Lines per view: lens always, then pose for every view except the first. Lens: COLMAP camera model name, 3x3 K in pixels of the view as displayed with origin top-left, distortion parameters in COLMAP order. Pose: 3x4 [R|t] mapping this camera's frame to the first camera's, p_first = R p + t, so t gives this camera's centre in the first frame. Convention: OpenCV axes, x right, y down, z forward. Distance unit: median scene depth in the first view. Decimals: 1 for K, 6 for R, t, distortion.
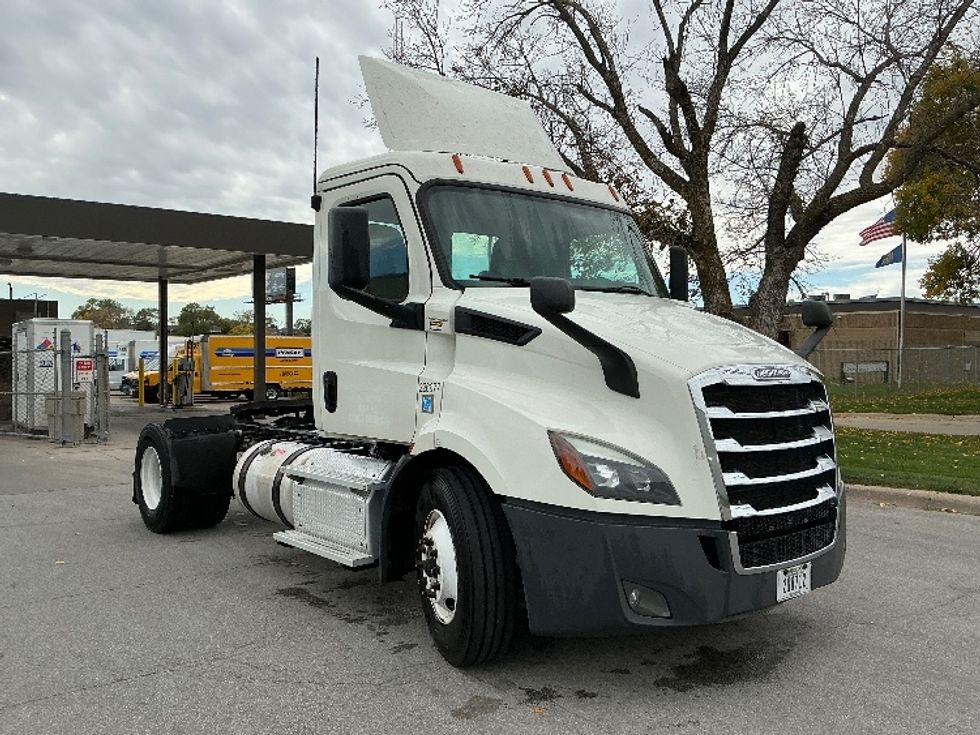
lens RADIAL K [[809.3, 0, 490.0], [0, 809.3, 367.5], [0, 0, 1]] dist [0.176380, -0.409818]
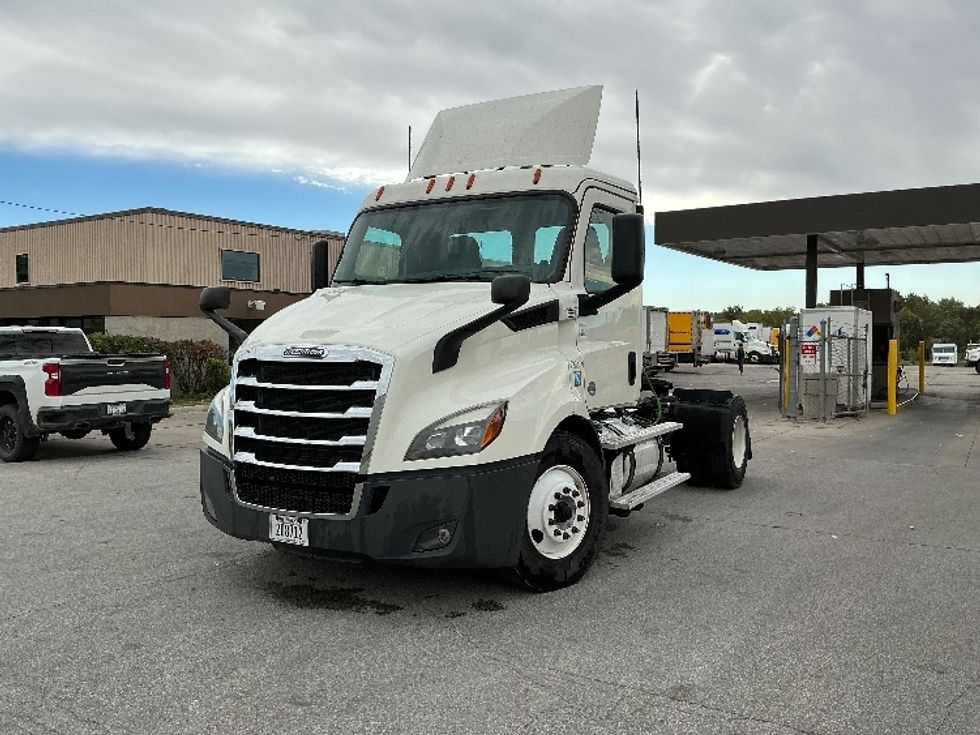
lens RADIAL K [[809.3, 0, 490.0], [0, 809.3, 367.5], [0, 0, 1]] dist [0.176380, -0.409818]
pose [[0.339193, 0.027088, -0.940327, 1.572074], [-0.008548, 0.999633, 0.025713, -0.002785], [0.940678, -0.000684, 0.339300, 0.884686]]
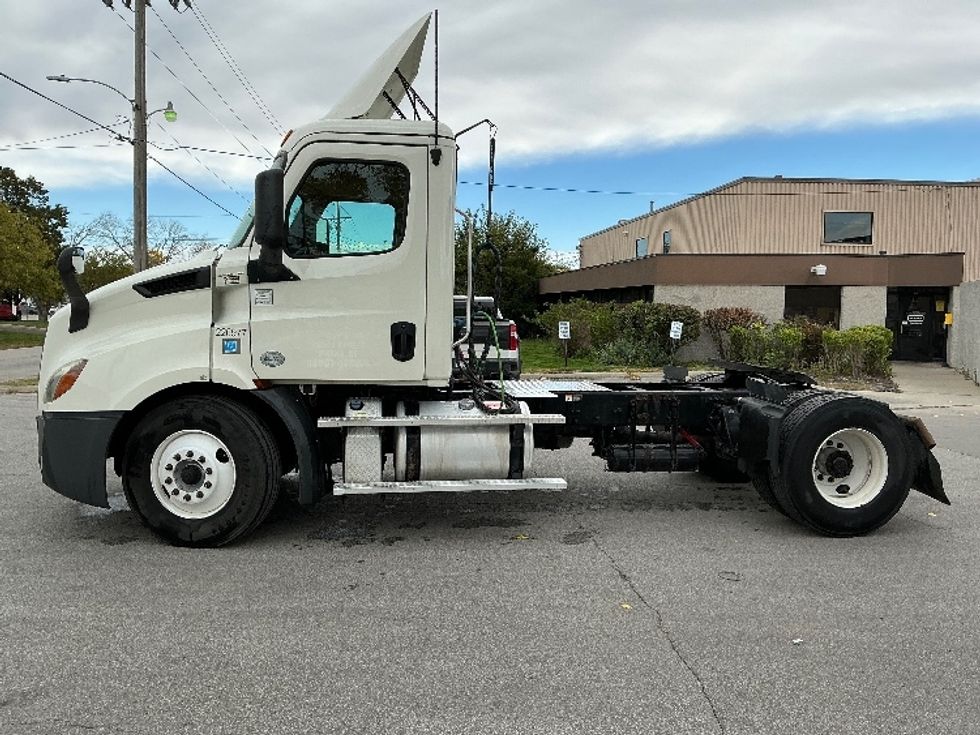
lens RADIAL K [[809.3, 0, 490.0], [0, 809.3, 367.5], [0, 0, 1]] dist [0.176380, -0.409818]
pose [[-0.523937, 0.056646, -0.849871, 1.303997], [-0.016575, 0.996919, 0.076666, -0.023206], [0.851596, 0.054255, -0.521384, 2.364978]]
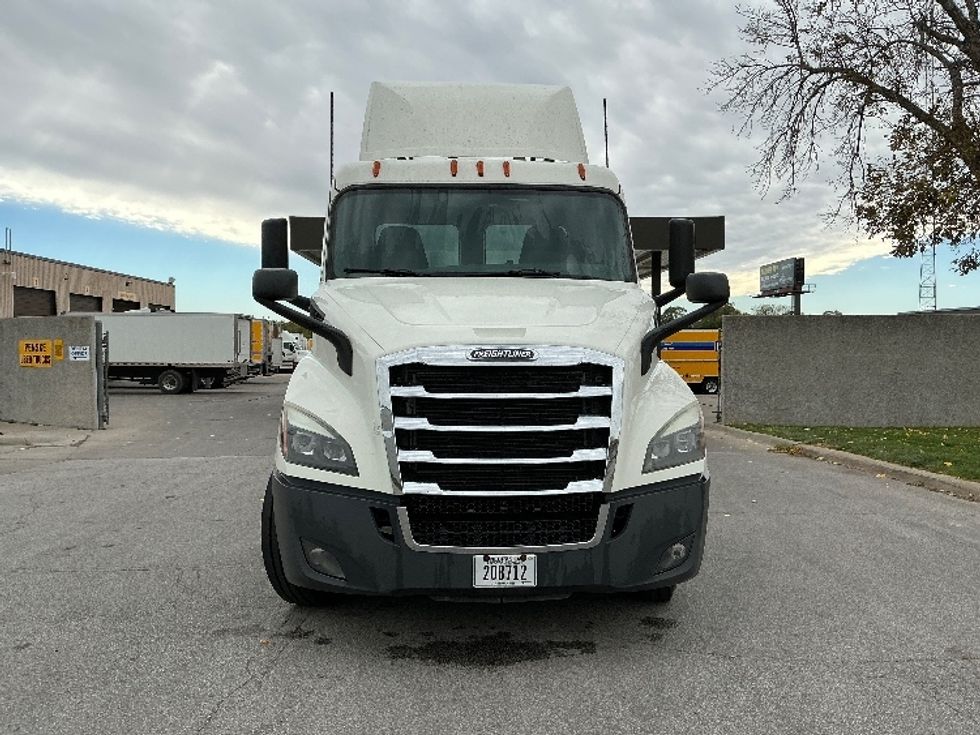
lens RADIAL K [[809.3, 0, 490.0], [0, 809.3, 367.5], [0, 0, 1]] dist [0.176380, -0.409818]
pose [[0.803595, 0.005721, -0.595150, 0.929937], [0.000085, 0.999953, 0.009728, 0.014491], [0.595177, -0.007868, 0.803556, 0.233508]]
